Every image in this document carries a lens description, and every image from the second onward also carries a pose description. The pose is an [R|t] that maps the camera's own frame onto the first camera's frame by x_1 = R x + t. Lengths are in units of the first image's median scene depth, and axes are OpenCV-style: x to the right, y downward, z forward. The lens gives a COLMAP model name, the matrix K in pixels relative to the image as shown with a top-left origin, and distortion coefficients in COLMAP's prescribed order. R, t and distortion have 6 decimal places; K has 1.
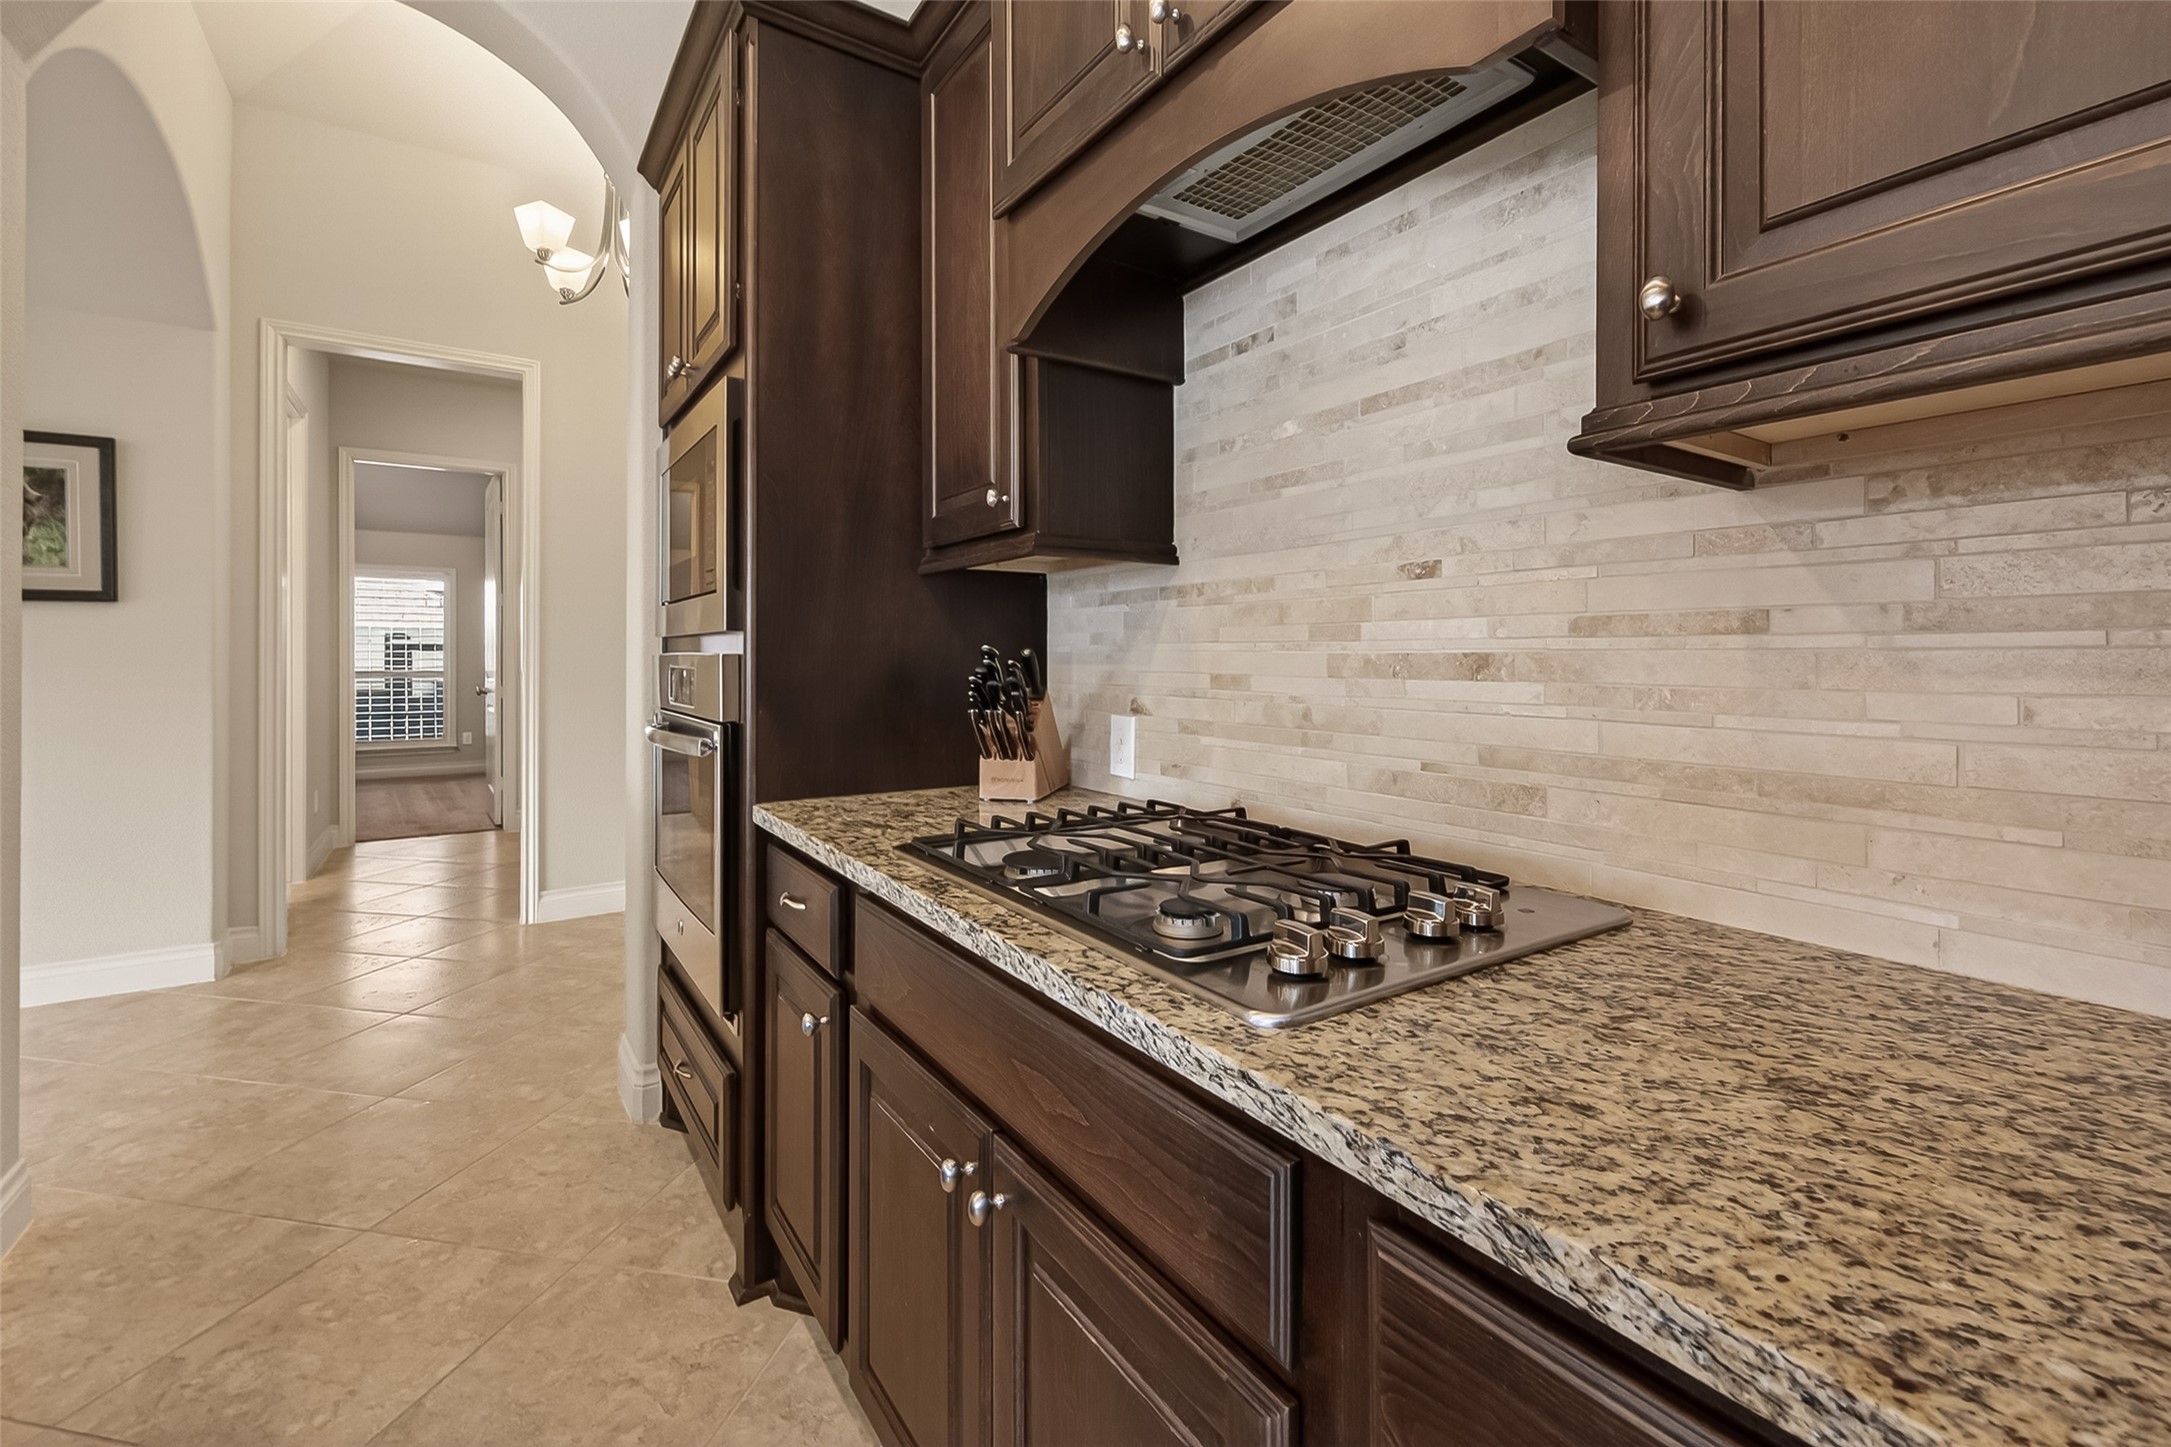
lens RADIAL K [[929.8, 0, 1078.0], [0, 929.8, 654.2], [0, 0, 1]] dist [0.006313, -0.000703]
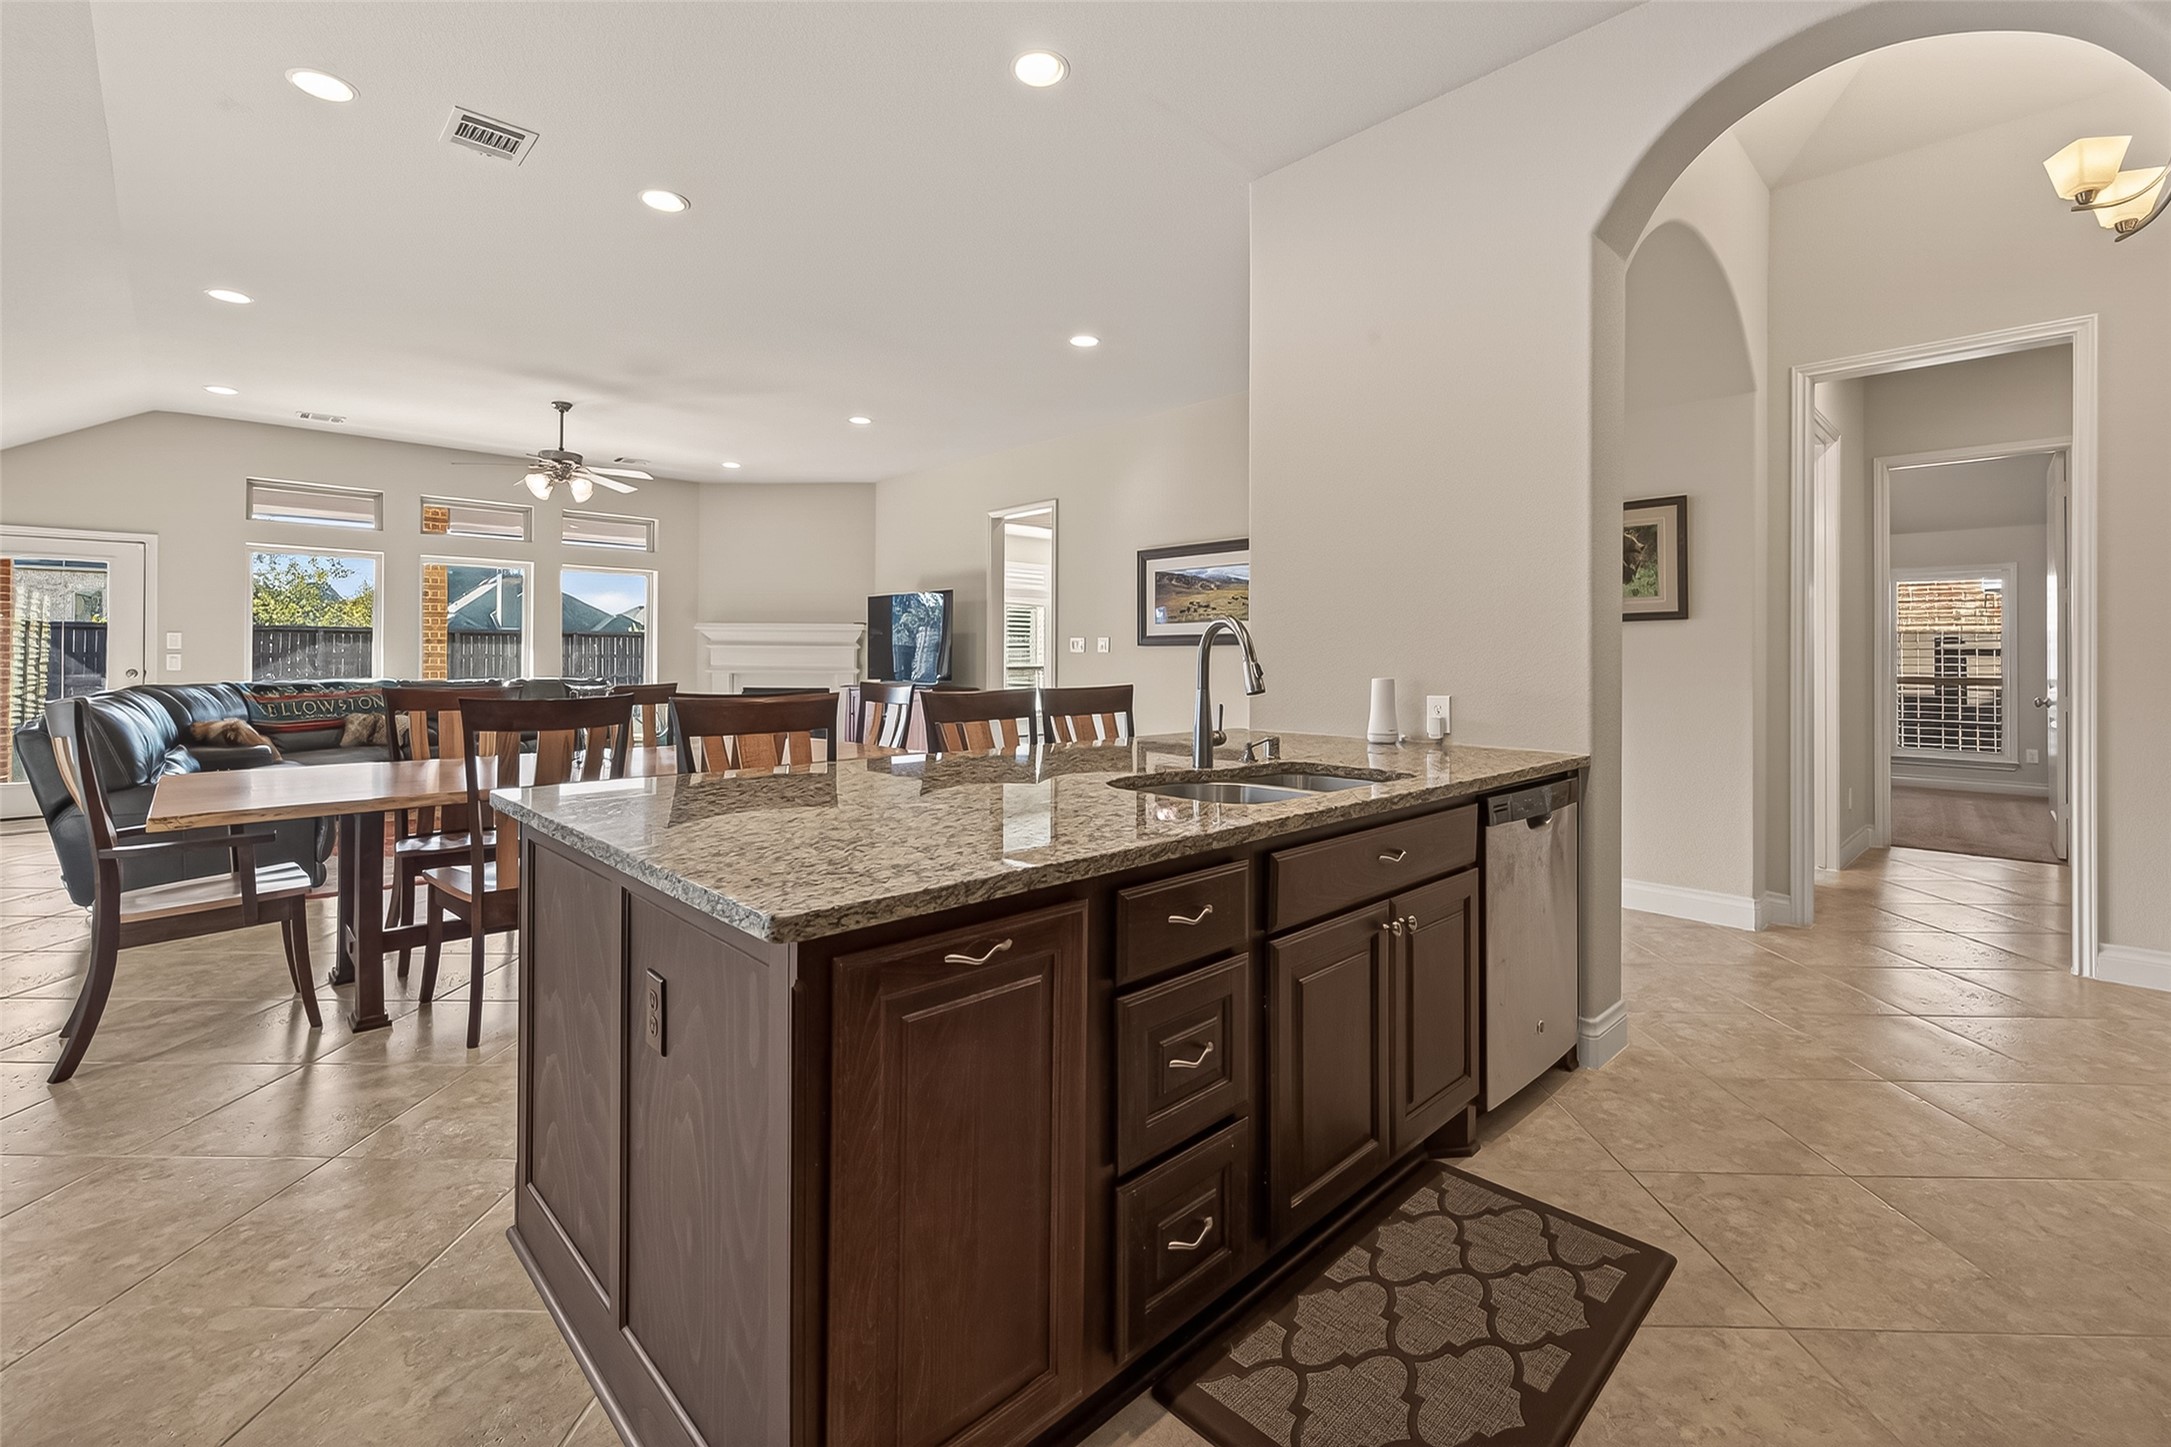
lens RADIAL K [[929.8, 0, 1096.0], [0, 929.8, 653.6], [0, 0, 1]] dist [0.006313, -0.000703]
pose [[0.182489, -0.002346, -0.983205, 0.183856], [-0.003331, 0.999990, -0.003004, -0.000718], [0.983202, 0.003824, 0.182480, -0.094254]]
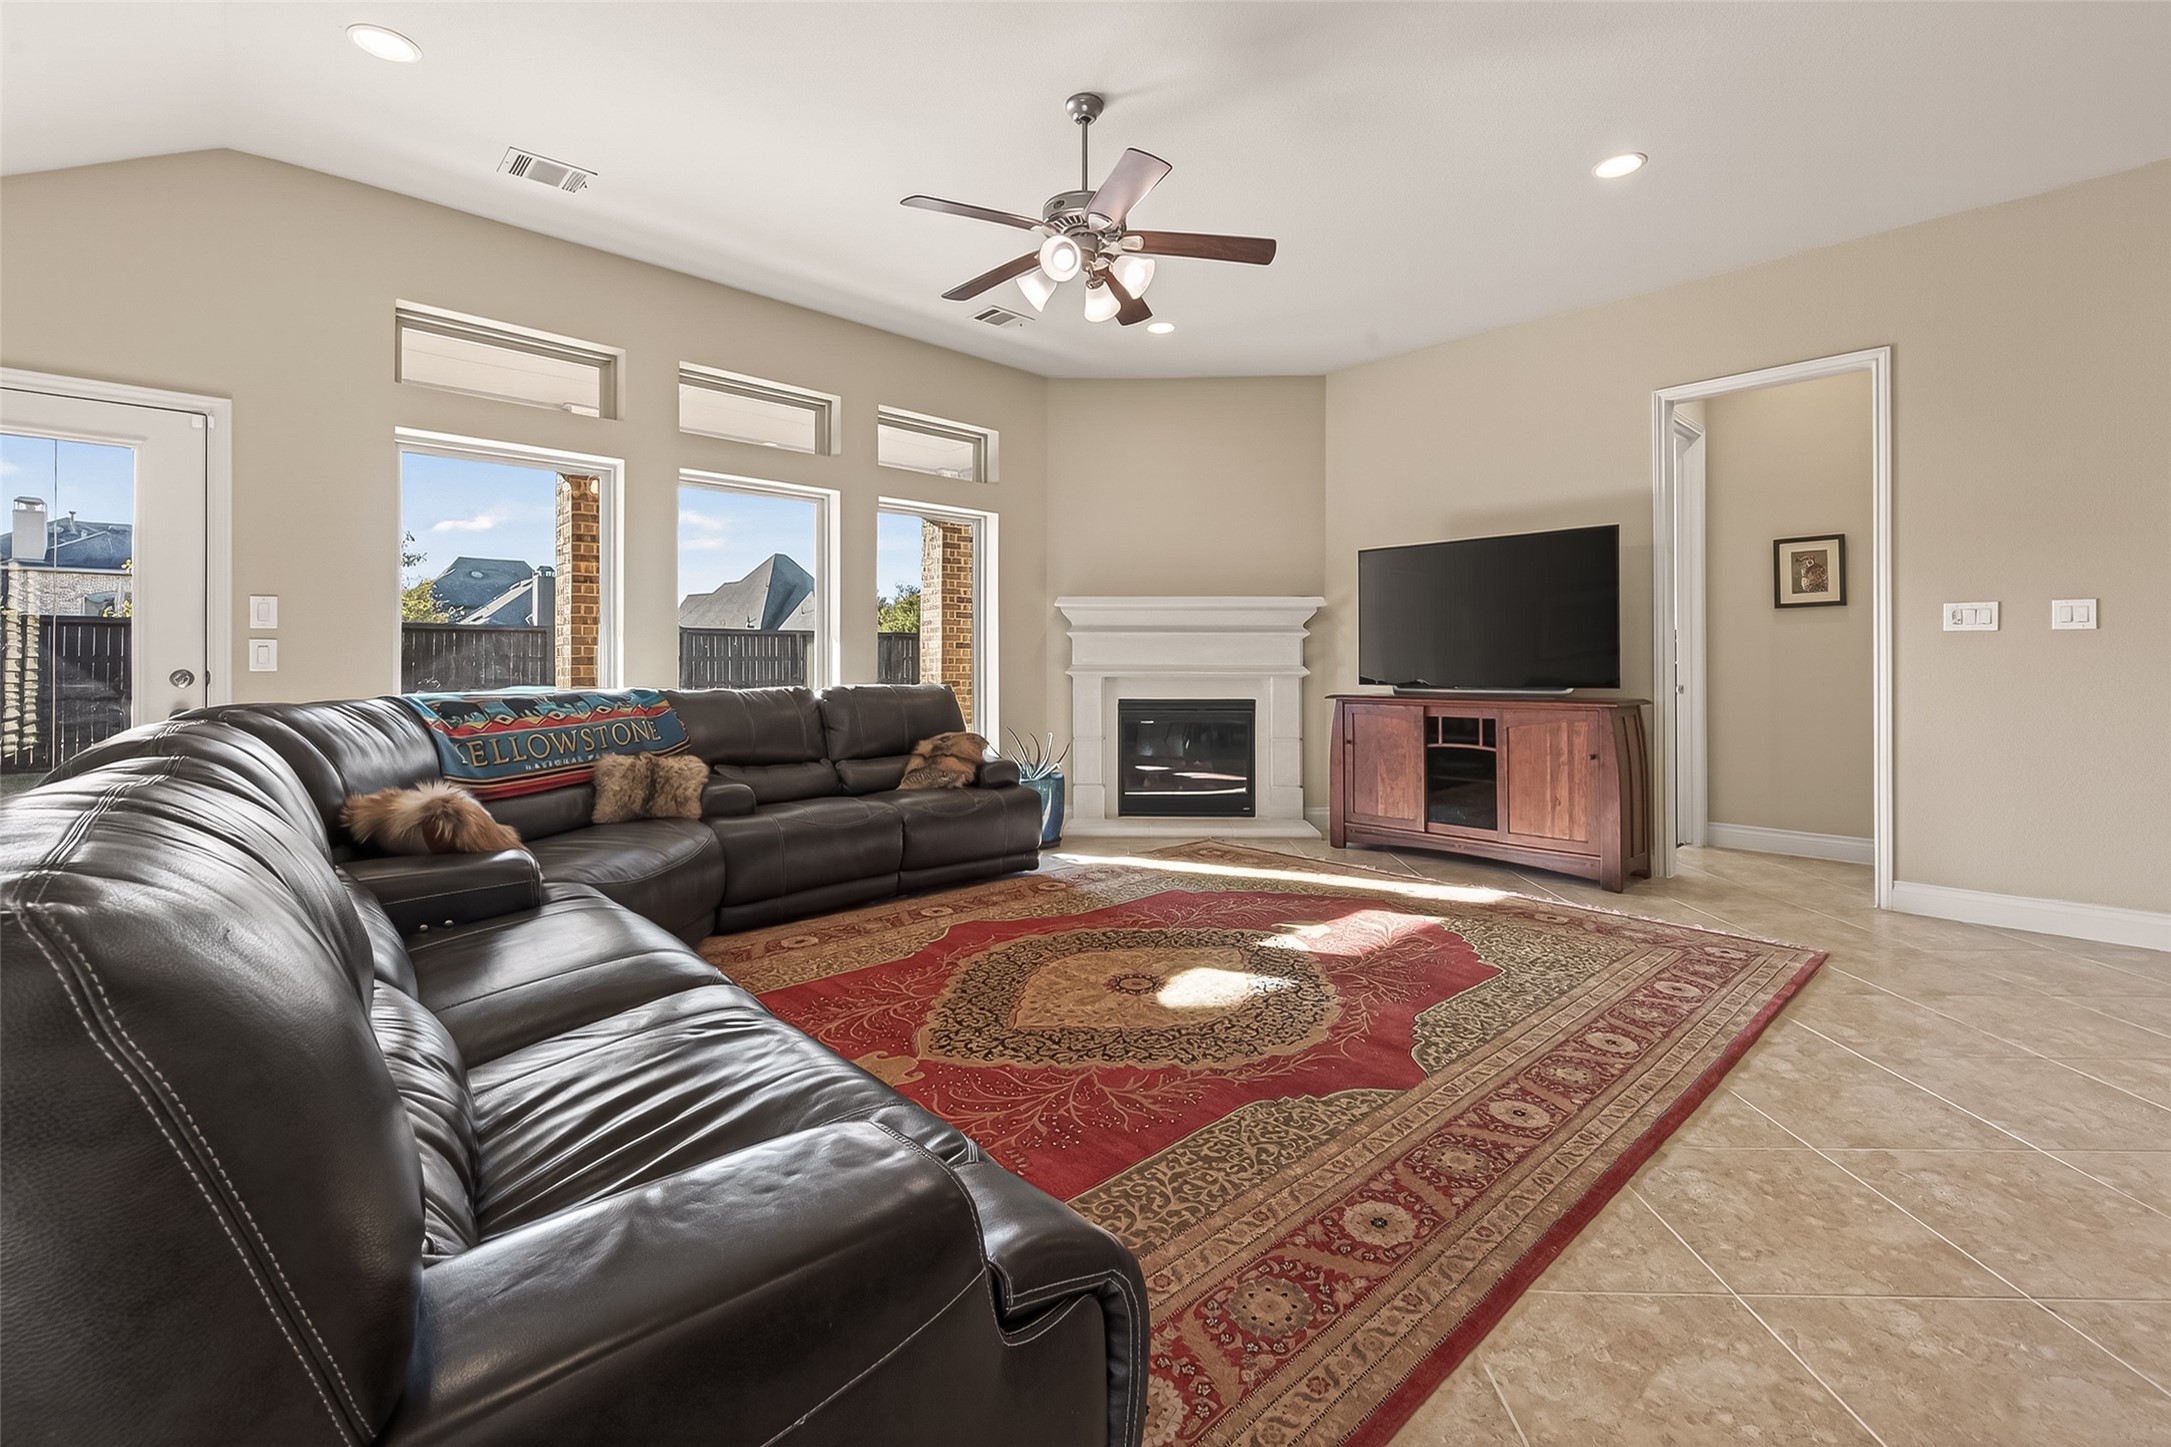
lens RADIAL K [[929.8, 0, 1100.9], [0, 929.8, 657.8], [0, 0, 1]] dist [0.006313, -0.000703]
pose [[0.177653, -0.004179, -0.984084, -2.030036], [0.001785, 0.999991, -0.003925, 0.048249], [0.984092, -0.001060, 0.177659, -1.723078]]
